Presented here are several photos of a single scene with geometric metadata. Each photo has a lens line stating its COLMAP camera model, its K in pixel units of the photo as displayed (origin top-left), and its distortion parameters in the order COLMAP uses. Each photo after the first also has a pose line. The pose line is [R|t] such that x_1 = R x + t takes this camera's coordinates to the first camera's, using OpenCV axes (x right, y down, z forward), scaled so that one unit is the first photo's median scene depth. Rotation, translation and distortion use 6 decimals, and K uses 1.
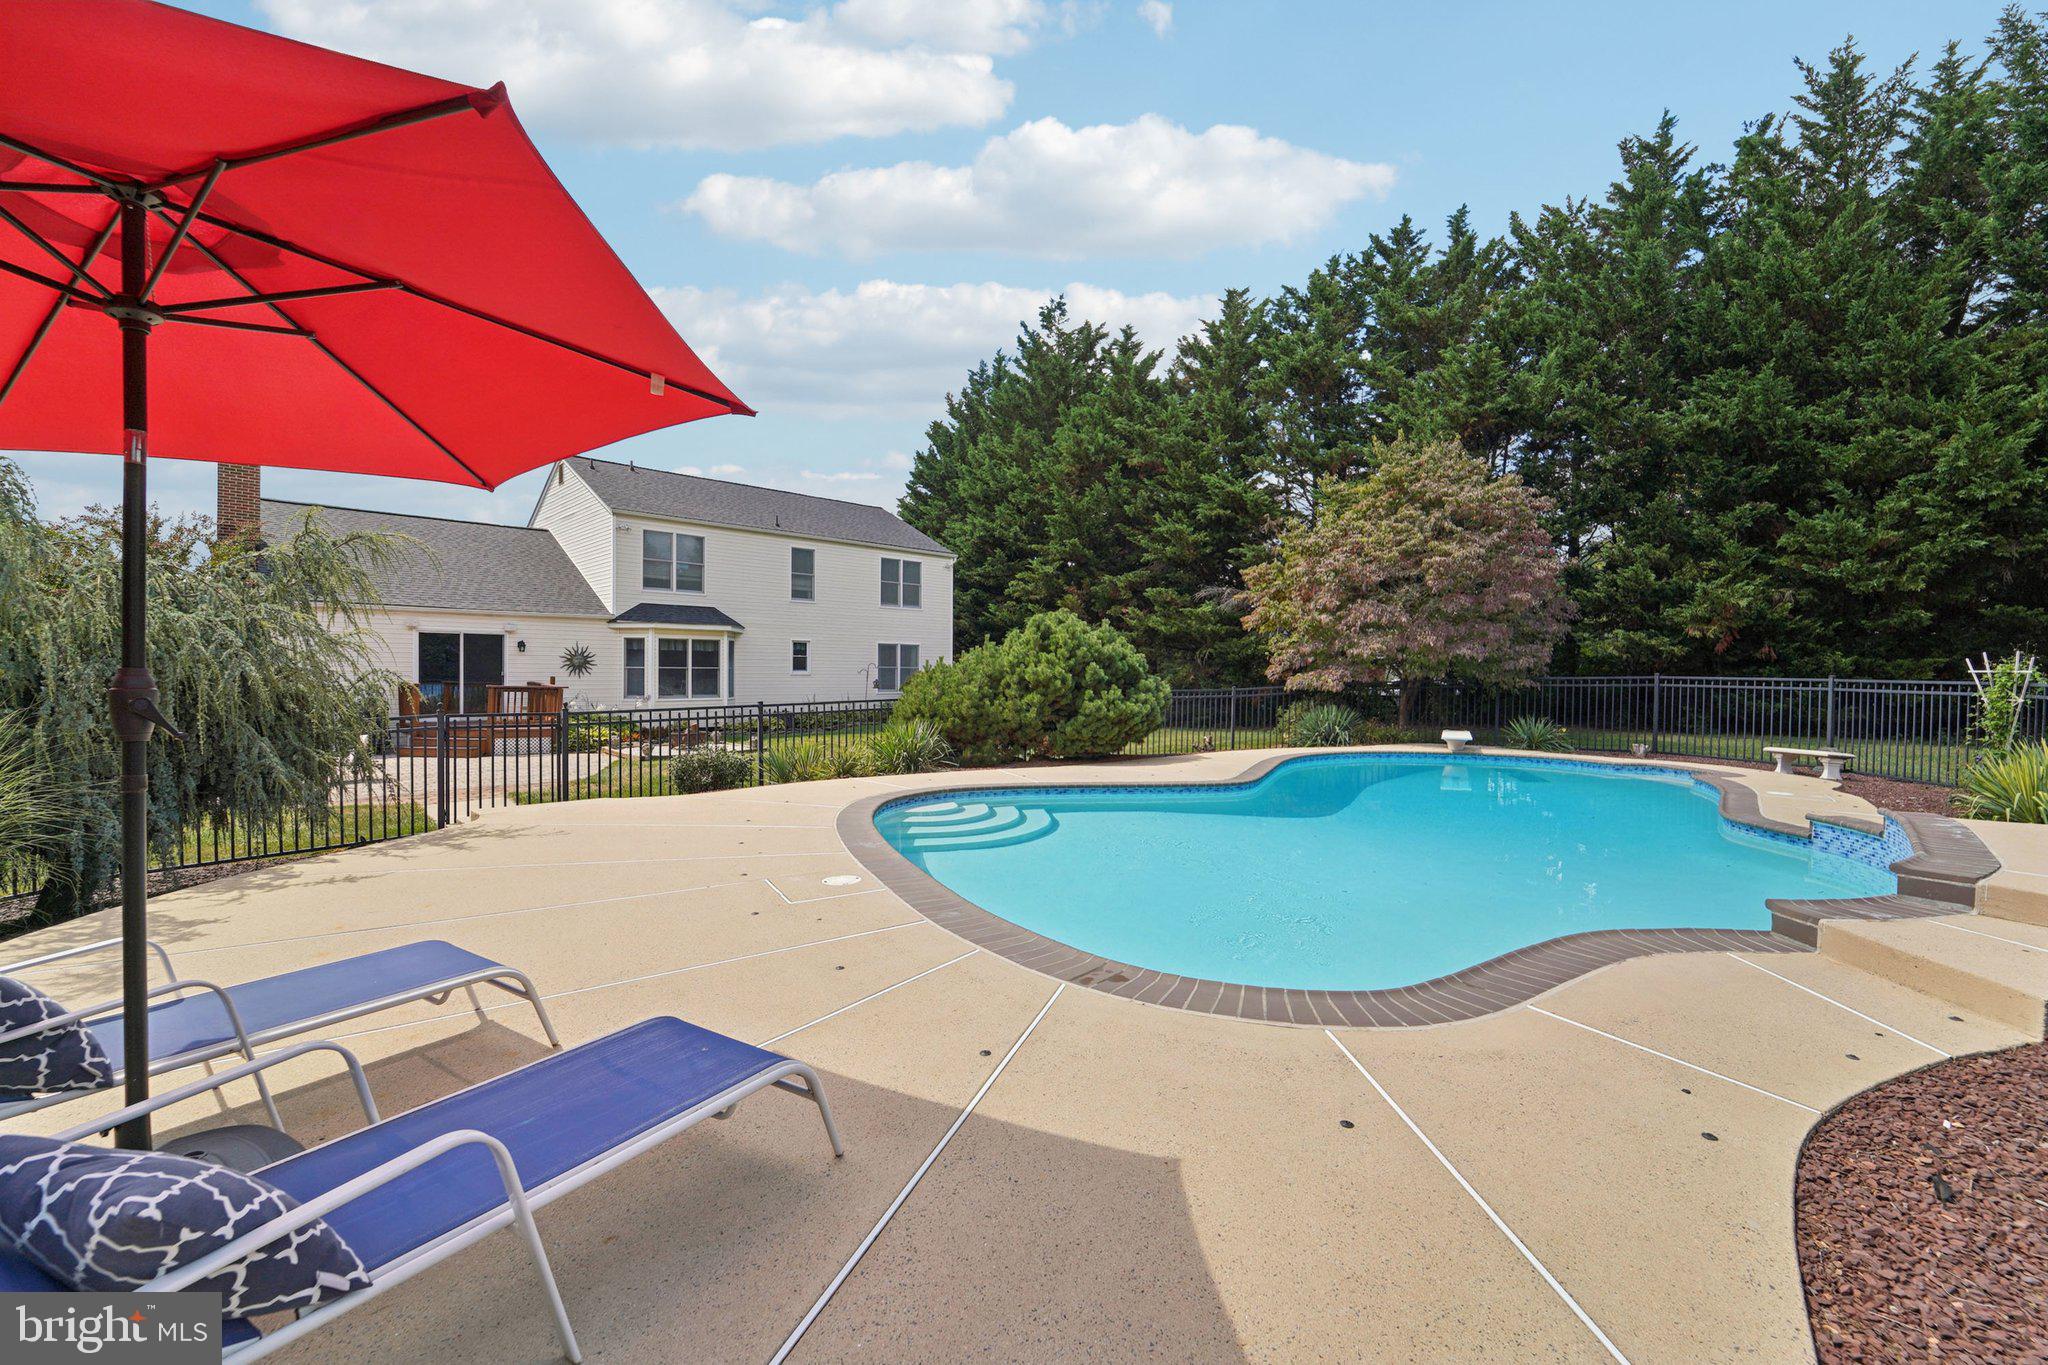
lens RADIAL K [[844.6, 0, 1030.4], [0, 844.6, 669.2], [0, 0, 1]] dist [-0.002978, -0.000054]
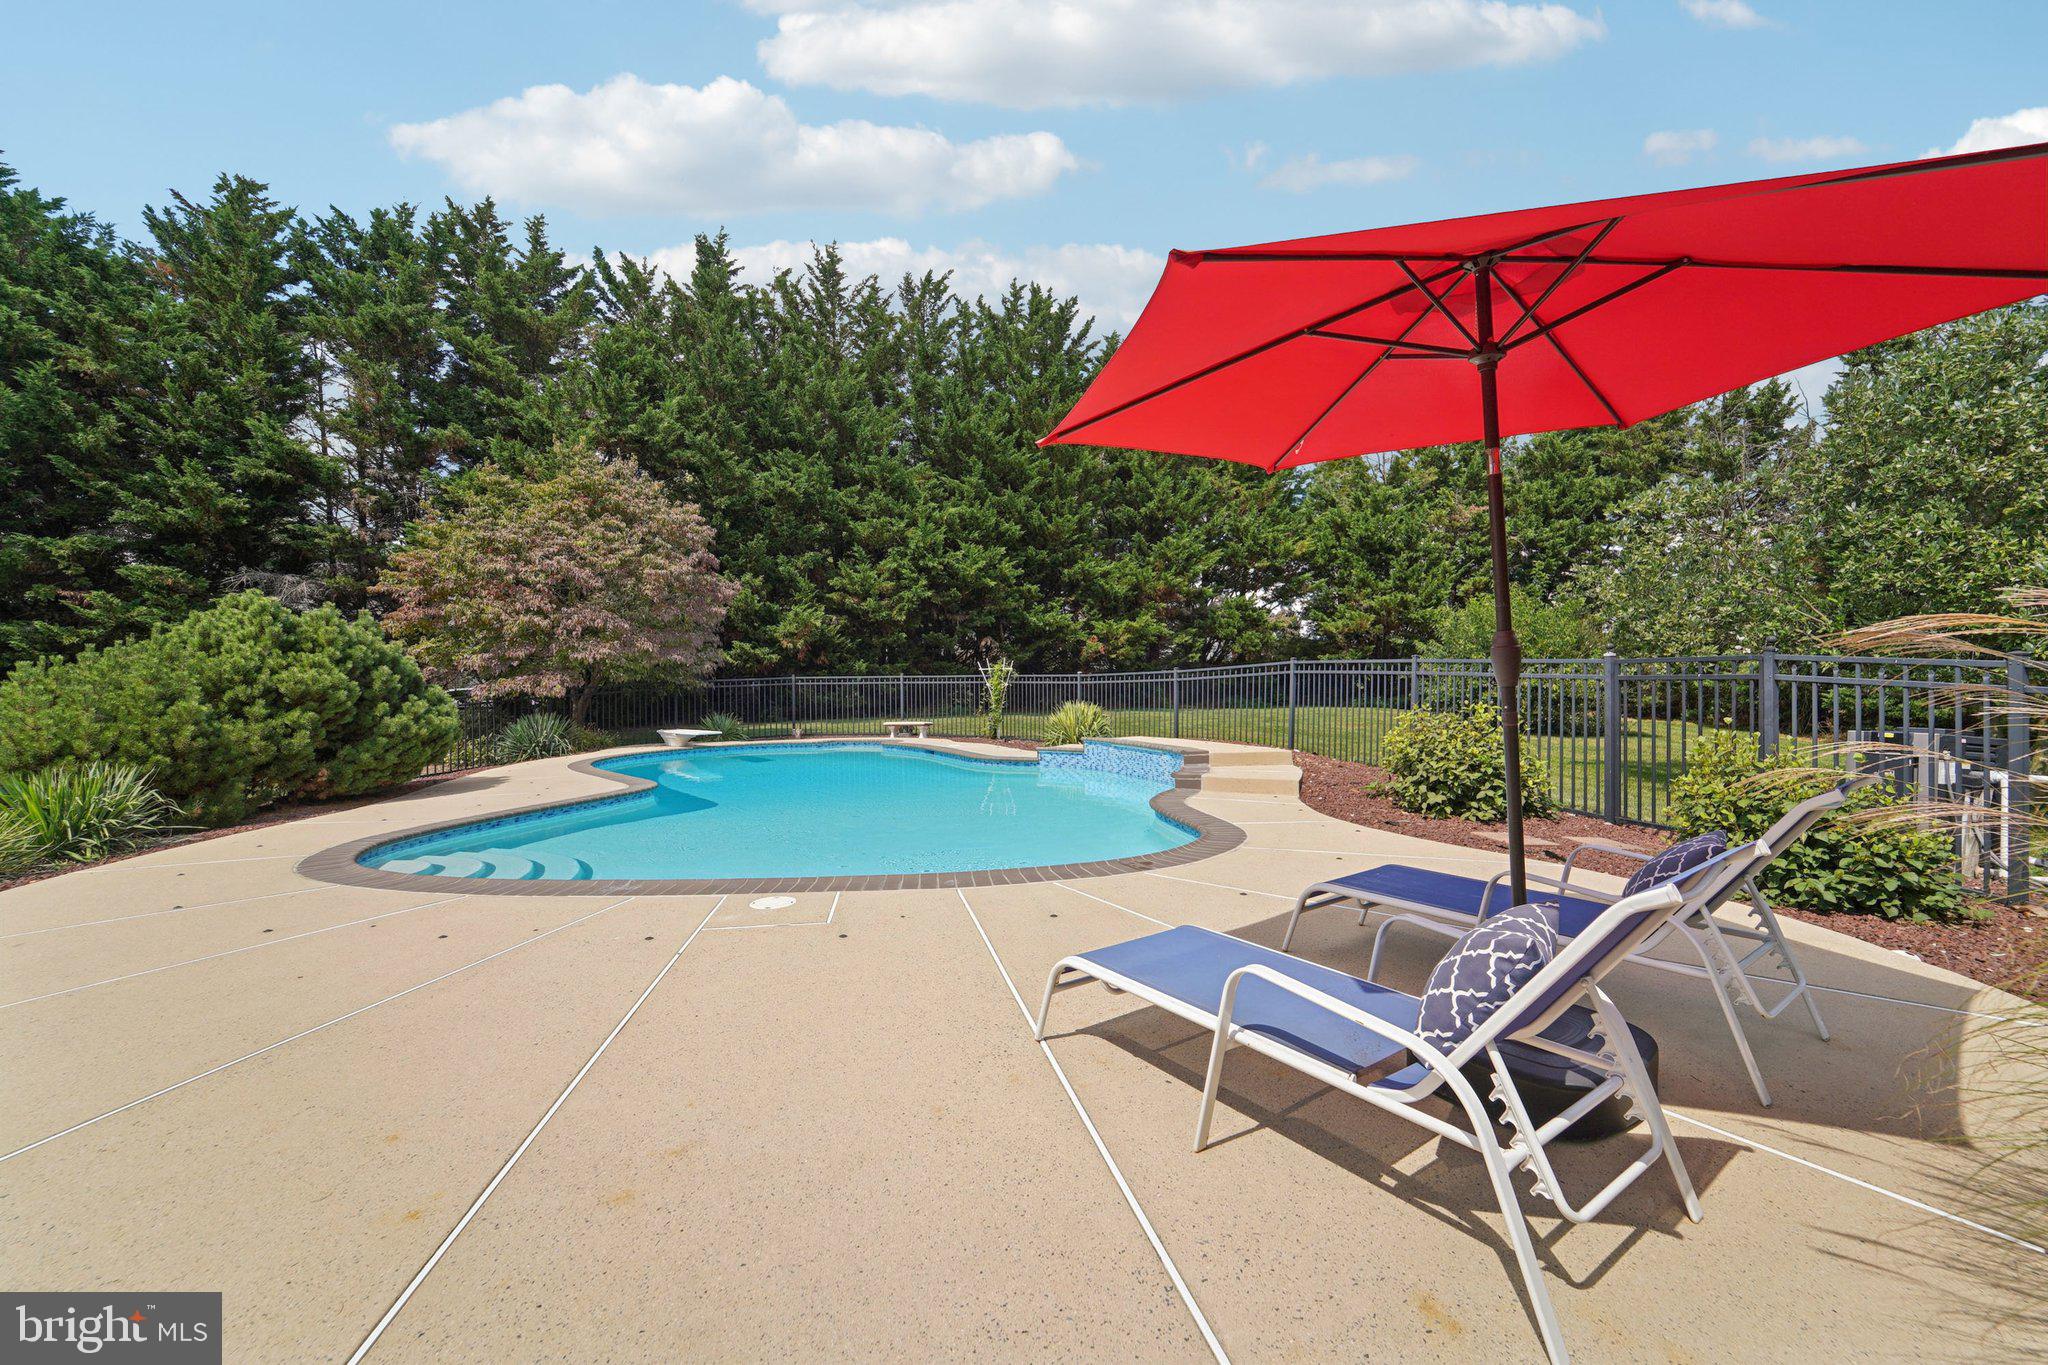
lens RADIAL K [[824.5, 0, 1024.0], [0, 824.5, 682.5], [0, 0, 1]] dist [0.002312, 0.000427]
pose [[0.428105, -0.020618, 0.903494, -0.200517], [0.018189, 0.999734, 0.014196, 0.003850], [-0.903546, 0.010356, 0.428366, 0.091847]]
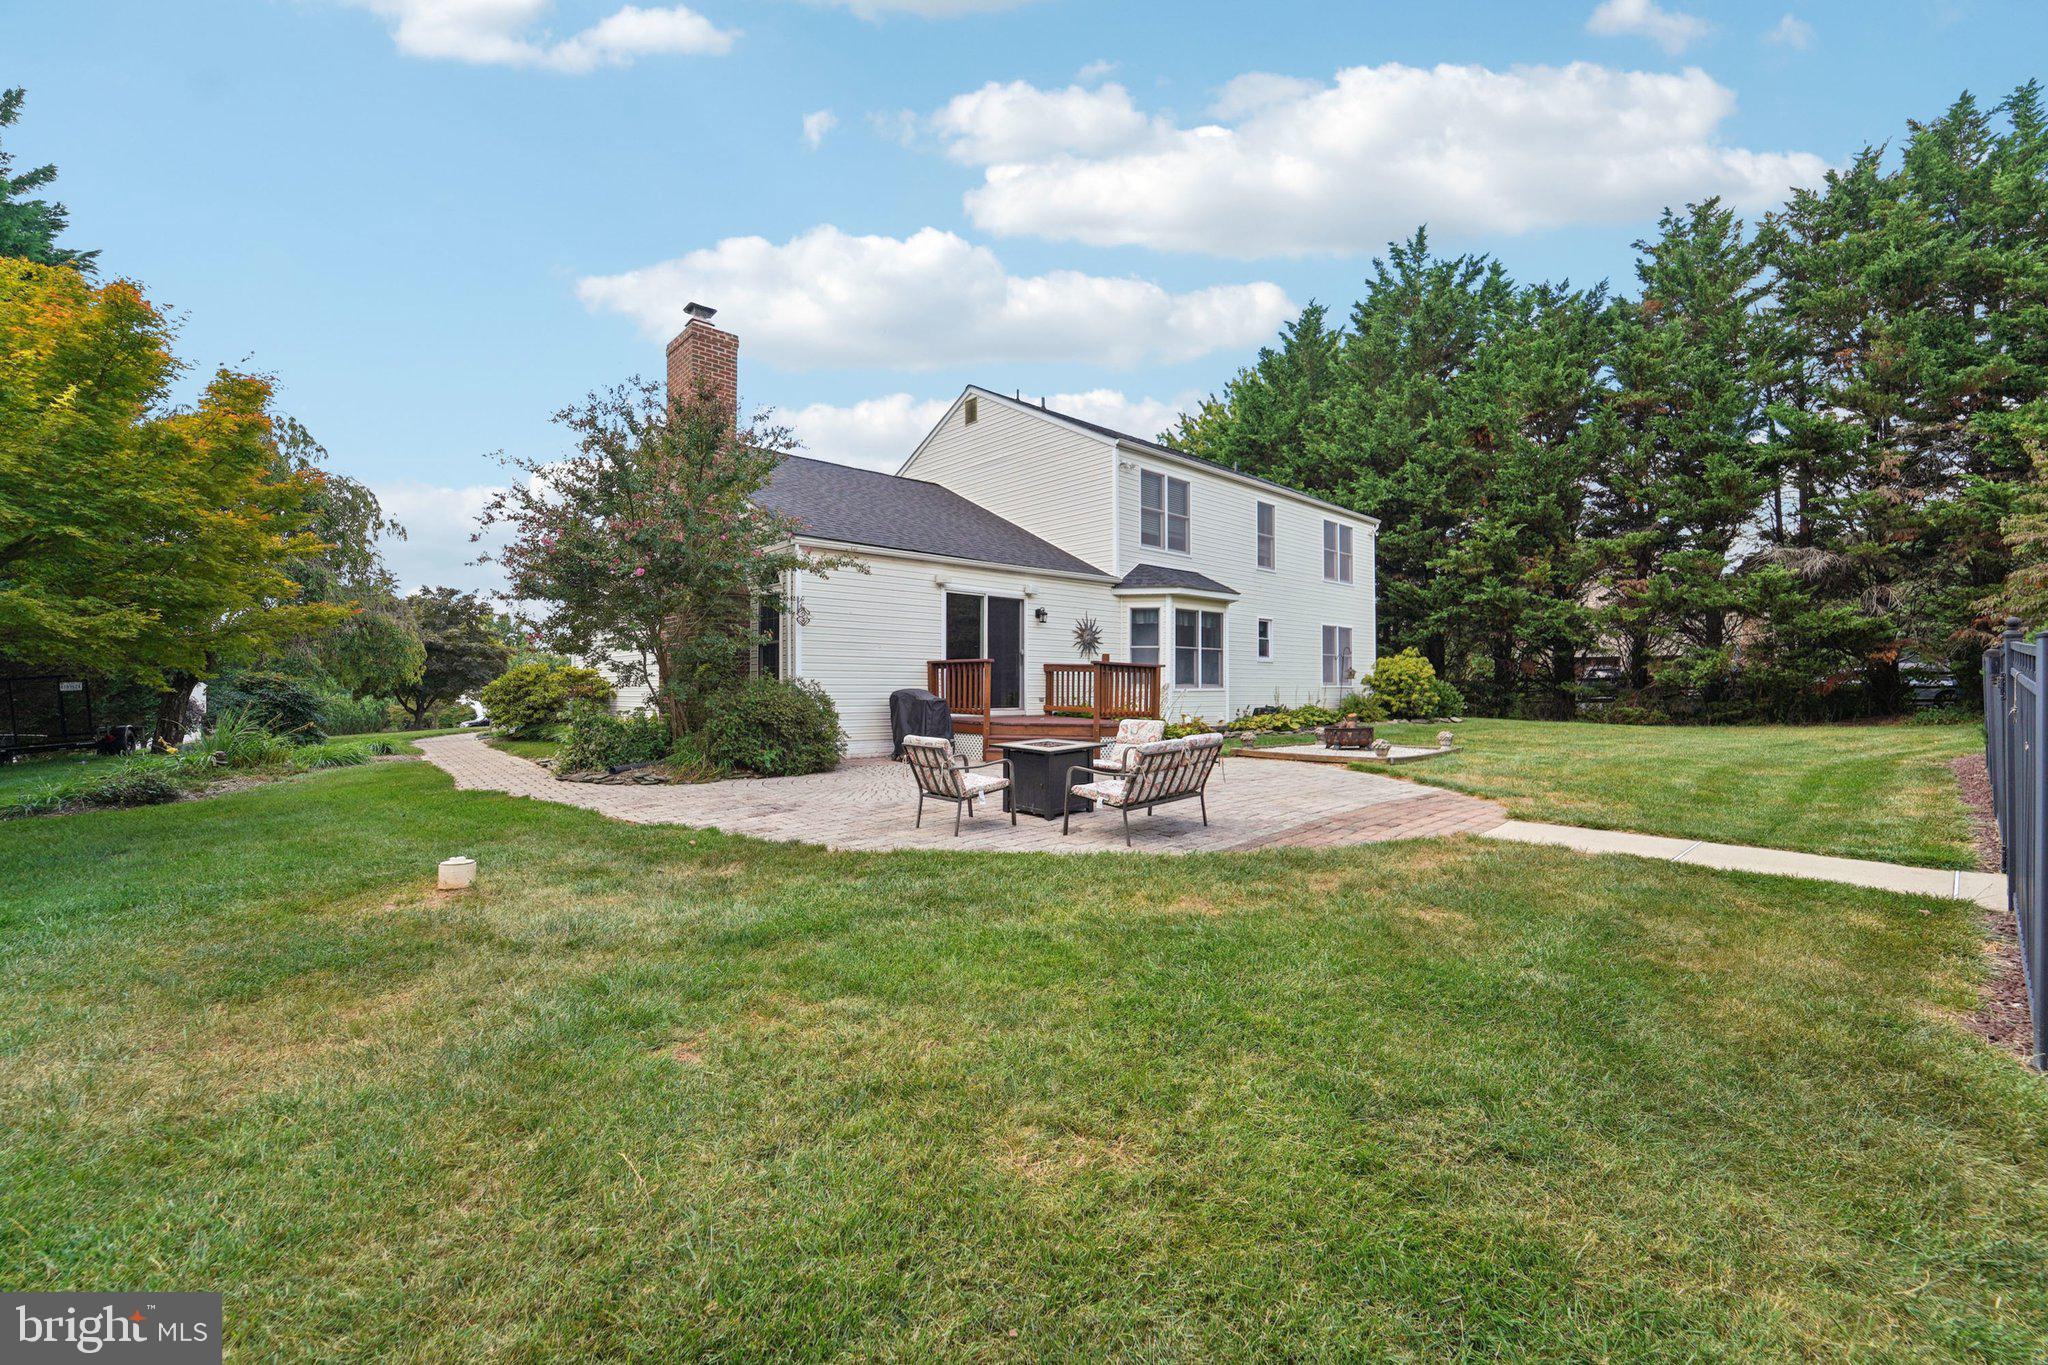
lens RADIAL K [[844.6, 0, 1030.4], [0, 844.6, 669.2], [0, 0, 1]] dist [-0.002978, -0.000054]
pose [[0.999416, -0.002866, -0.034060, -0.589931], [0.002249, 0.999833, -0.018122, 0.034732], [0.034106, 0.018035, 0.999255, 0.252120]]
